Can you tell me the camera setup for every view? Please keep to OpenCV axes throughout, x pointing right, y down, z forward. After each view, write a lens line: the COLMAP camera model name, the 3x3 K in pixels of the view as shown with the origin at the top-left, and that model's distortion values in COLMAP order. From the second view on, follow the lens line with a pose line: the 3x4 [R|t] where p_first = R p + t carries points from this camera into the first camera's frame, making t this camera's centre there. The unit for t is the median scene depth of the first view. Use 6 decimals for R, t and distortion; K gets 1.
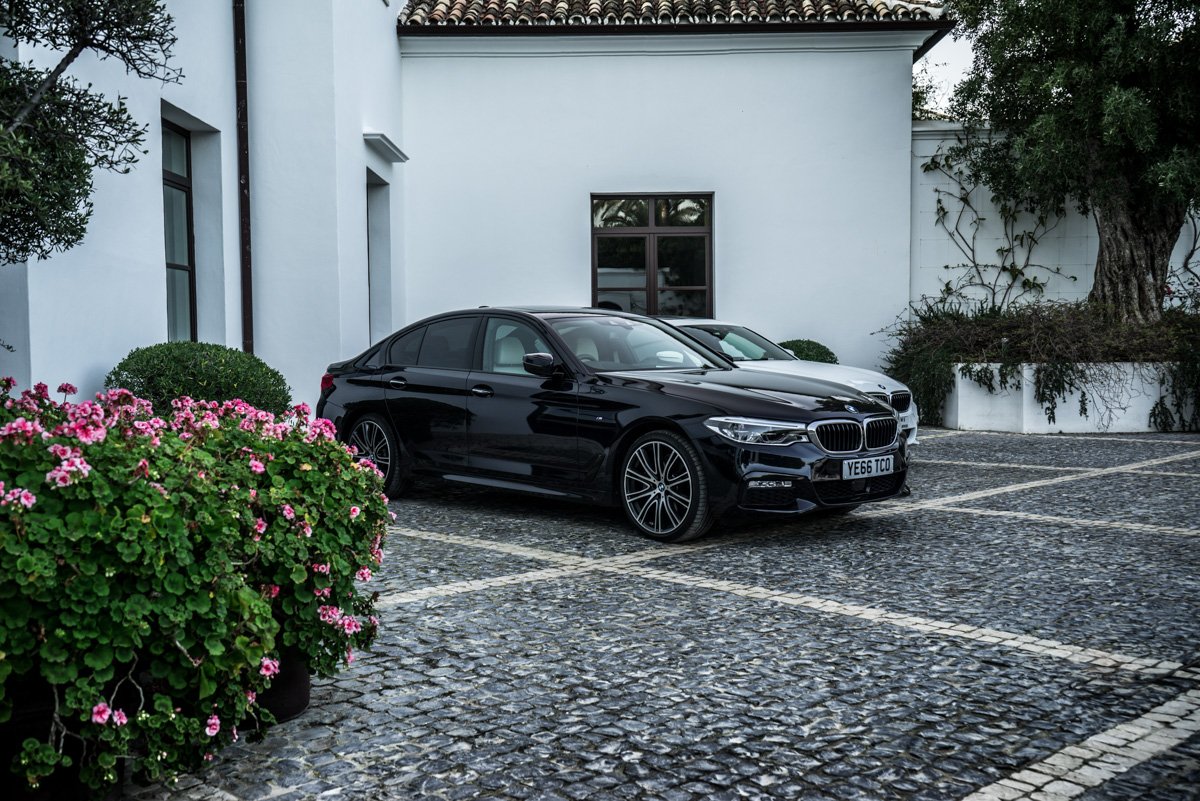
lens RADIAL K [[1275.7, 0, 601.6], [0, 1275.7, 404.8], [0, 0, 1]] dist [0.063396, 0.000000]
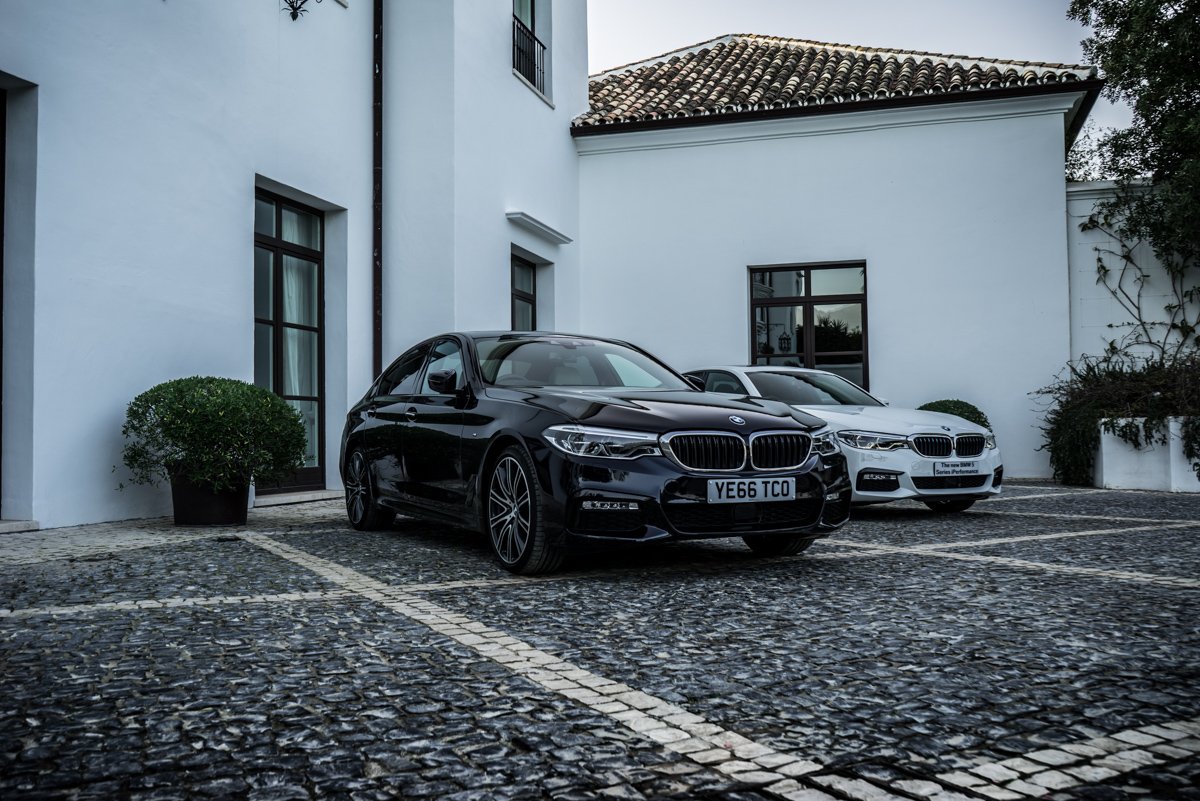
lens RADIAL K [[1067.7, 0, 597.6], [0, 1067.7, 400.4], [0, 0, 1]] dist [-0.044233, 0.022391]
pose [[0.959483, -0.010783, -0.281561, 0.125244], [-0.012215, 0.996736, -0.079797, 0.019296], [0.281503, 0.080003, 0.956220, 0.127680]]
